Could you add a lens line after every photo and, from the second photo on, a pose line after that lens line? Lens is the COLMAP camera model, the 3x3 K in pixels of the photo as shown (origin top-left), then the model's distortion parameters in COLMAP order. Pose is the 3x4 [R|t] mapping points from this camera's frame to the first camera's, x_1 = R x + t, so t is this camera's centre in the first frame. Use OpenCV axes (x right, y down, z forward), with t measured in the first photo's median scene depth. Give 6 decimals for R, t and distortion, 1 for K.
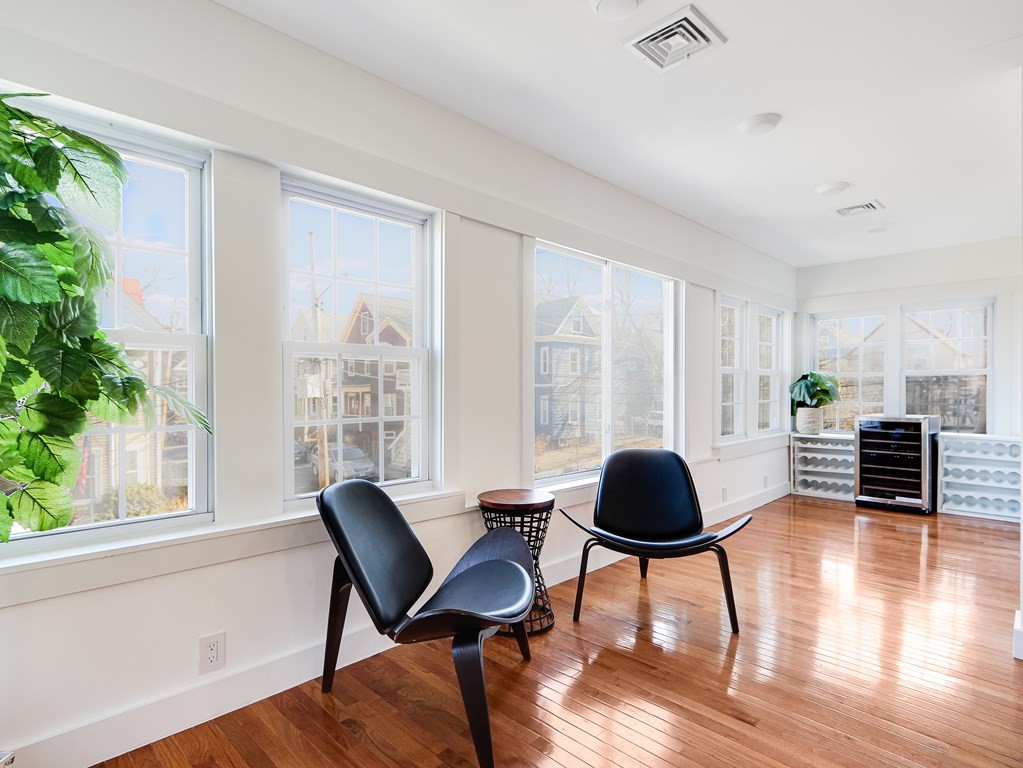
lens RADIAL K [[530.8, 0, 509.5], [0, 530.8, 403.0], [0, 0, 1]] dist [-0.003838, -0.000365]
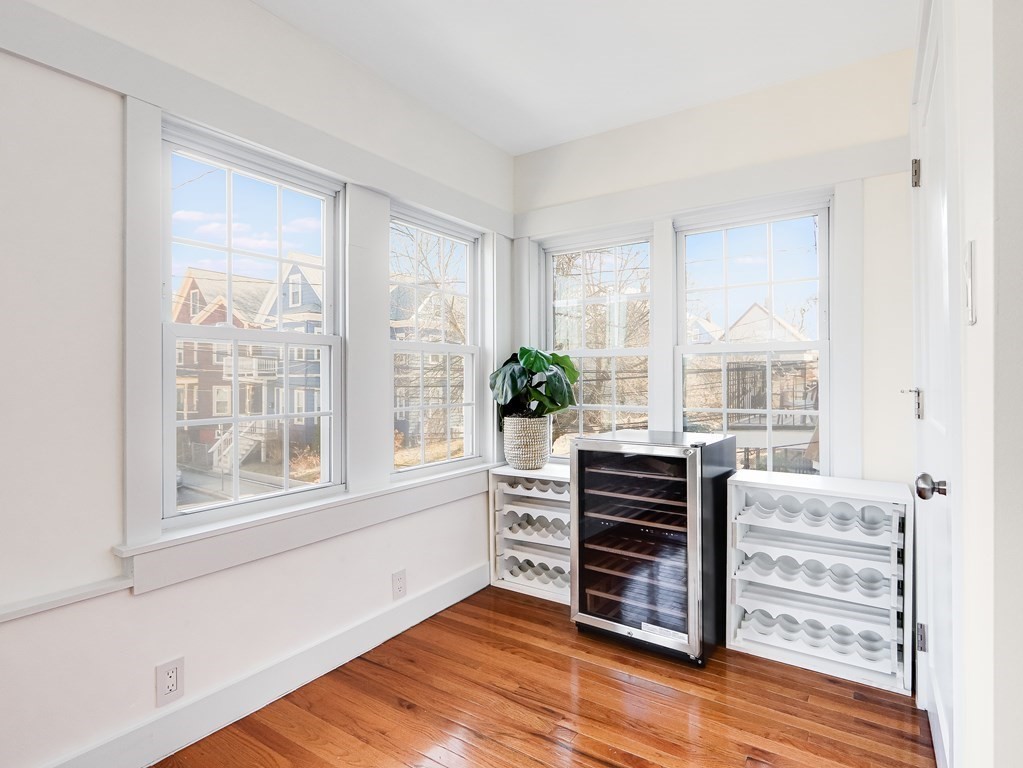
lens RADIAL K [[534.1, 0, 512.1], [0, 534.1, 388.9], [0, 0, 1]] dist [-0.002366, -0.000790]
pose [[0.980979, -0.002515, 0.194097, 0.455102], [0.004452, 0.999945, -0.009544, -0.013539], [-0.194062, 0.010226, 0.980936, 0.491370]]
